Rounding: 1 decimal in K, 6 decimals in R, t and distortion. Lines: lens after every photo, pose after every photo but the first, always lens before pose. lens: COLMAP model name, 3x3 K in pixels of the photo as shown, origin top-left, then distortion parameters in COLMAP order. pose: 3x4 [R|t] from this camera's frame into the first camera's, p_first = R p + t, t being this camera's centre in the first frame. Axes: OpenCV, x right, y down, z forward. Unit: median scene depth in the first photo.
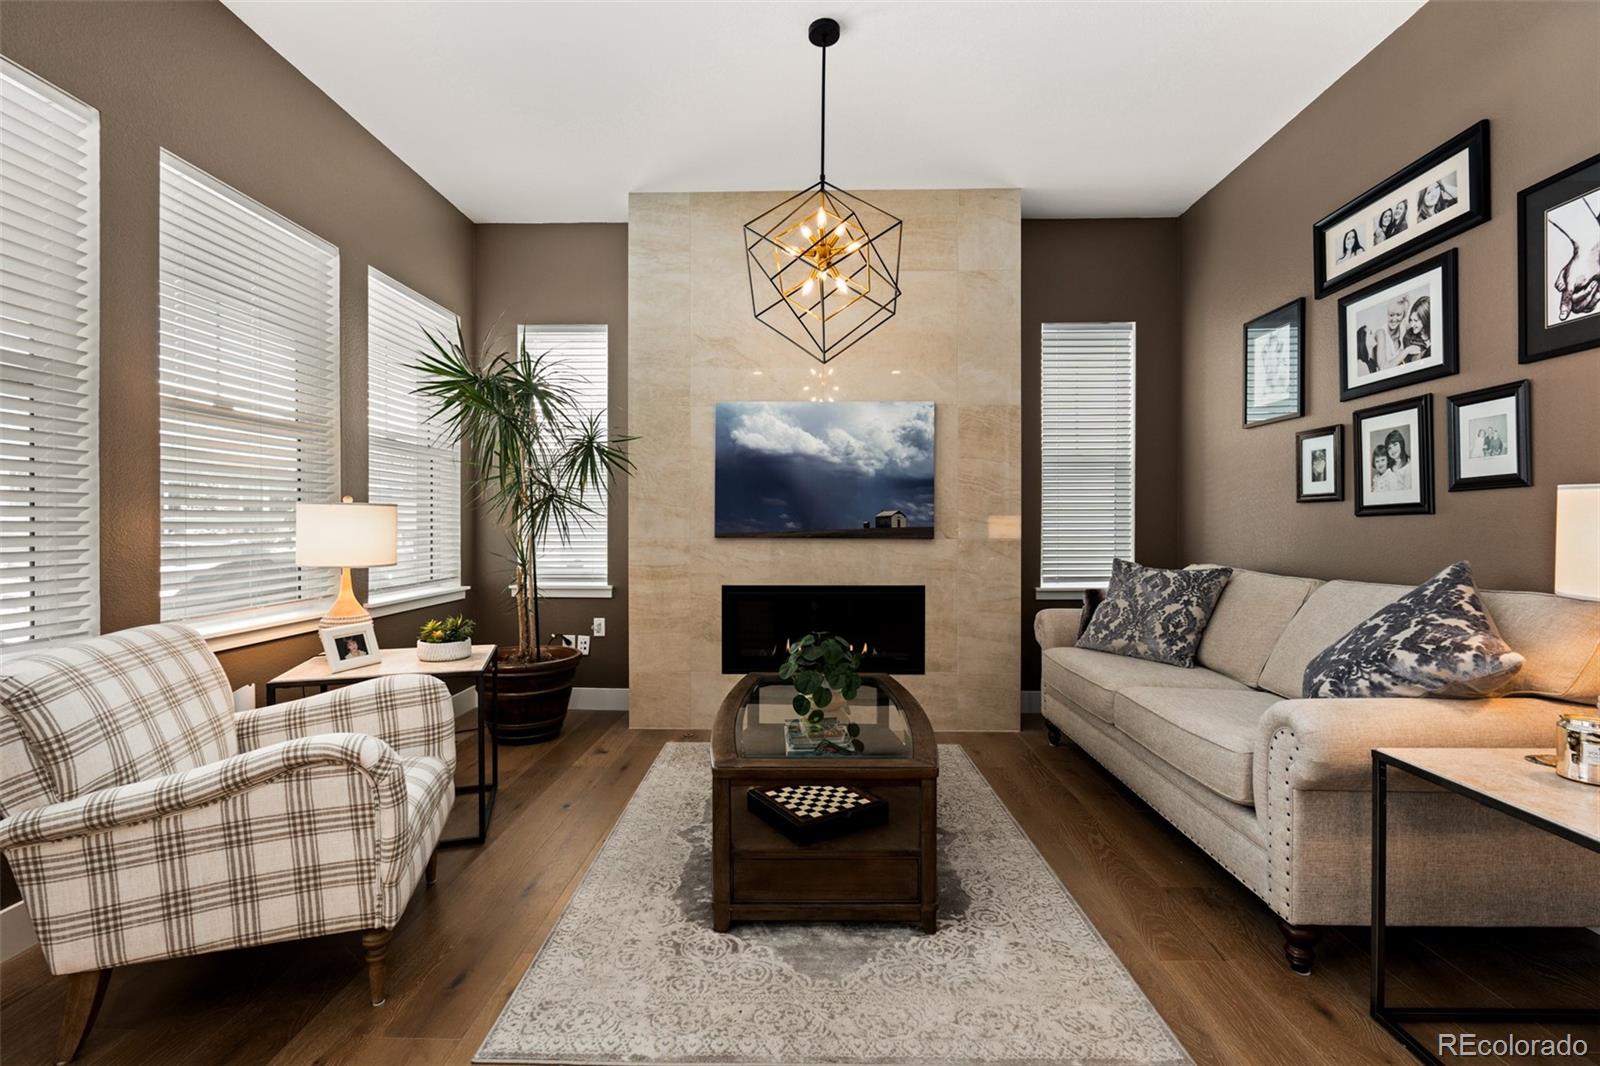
lens RADIAL K [[703.4, 0, 800.2], [0, 703.4, 531.1], [0, 0, 1]] dist [-0.008713, 0.000951]
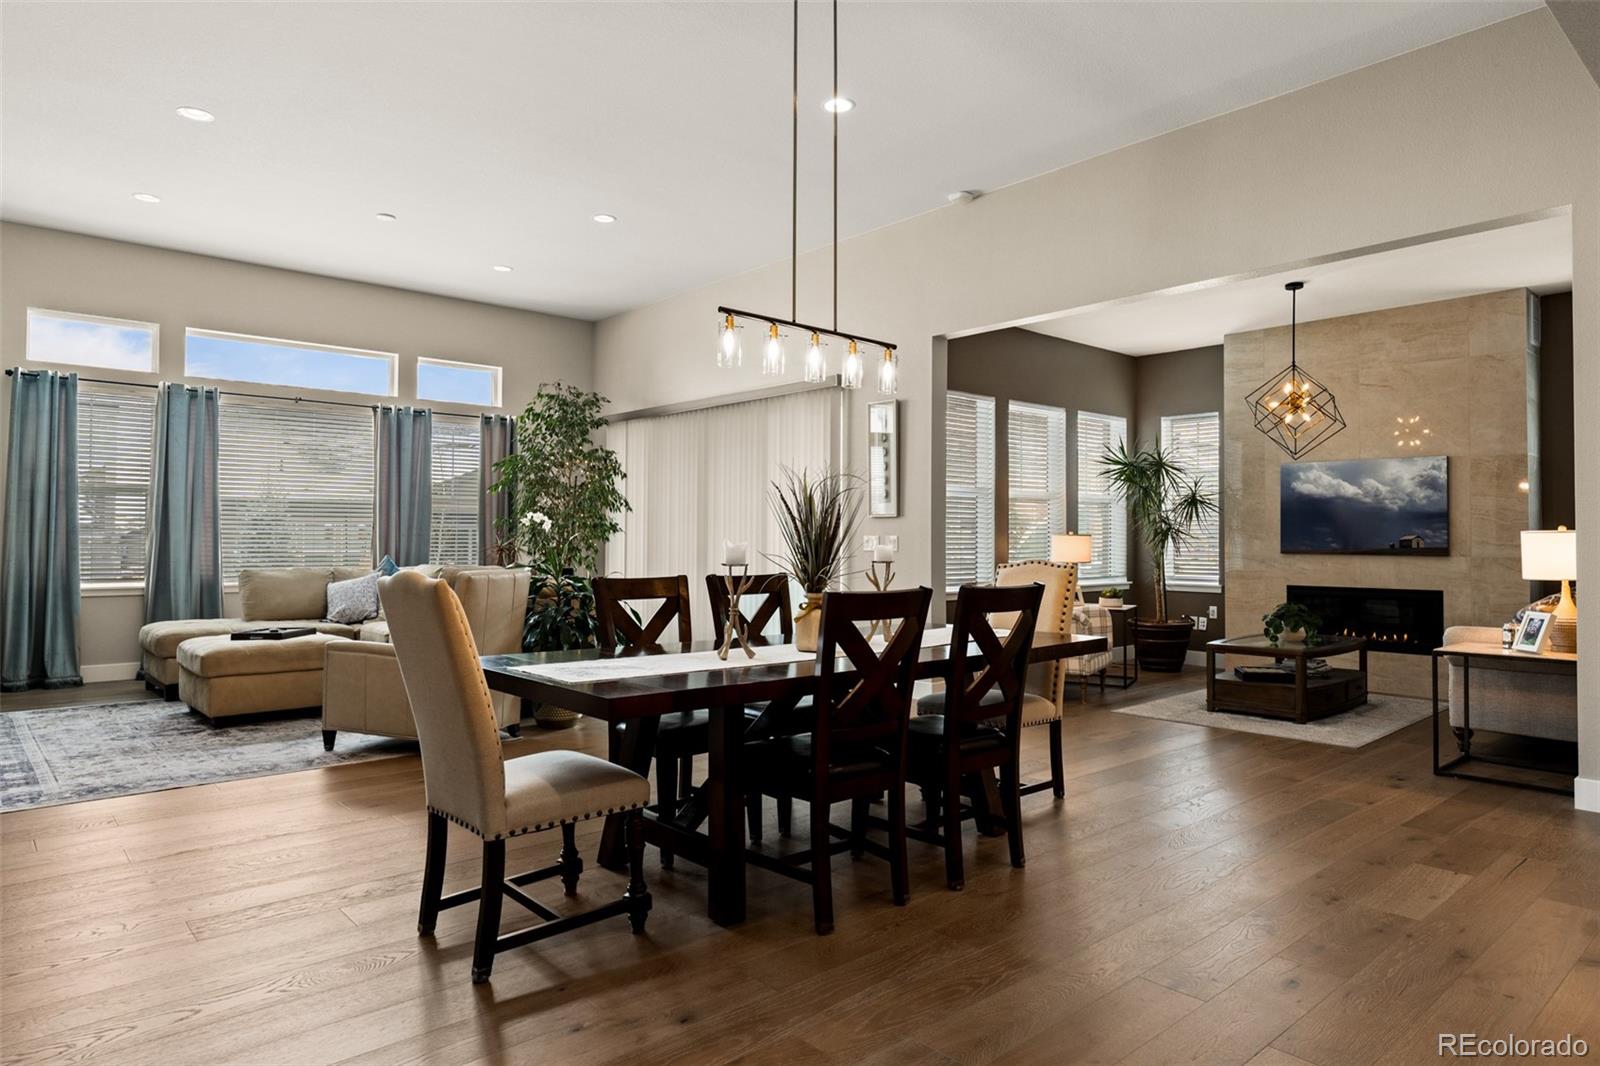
lens RADIAL K [[959.3, 0, 801.1], [0, 959.3, 519.4], [0, 0, 1]] dist [0.000824, -0.000505]
pose [[0.682695, -0.012916, -0.730589, 0.799710], [-0.010306, 0.999574, -0.027303, 0.003913], [0.730631, 0.026169, 0.682271, -1.367384]]
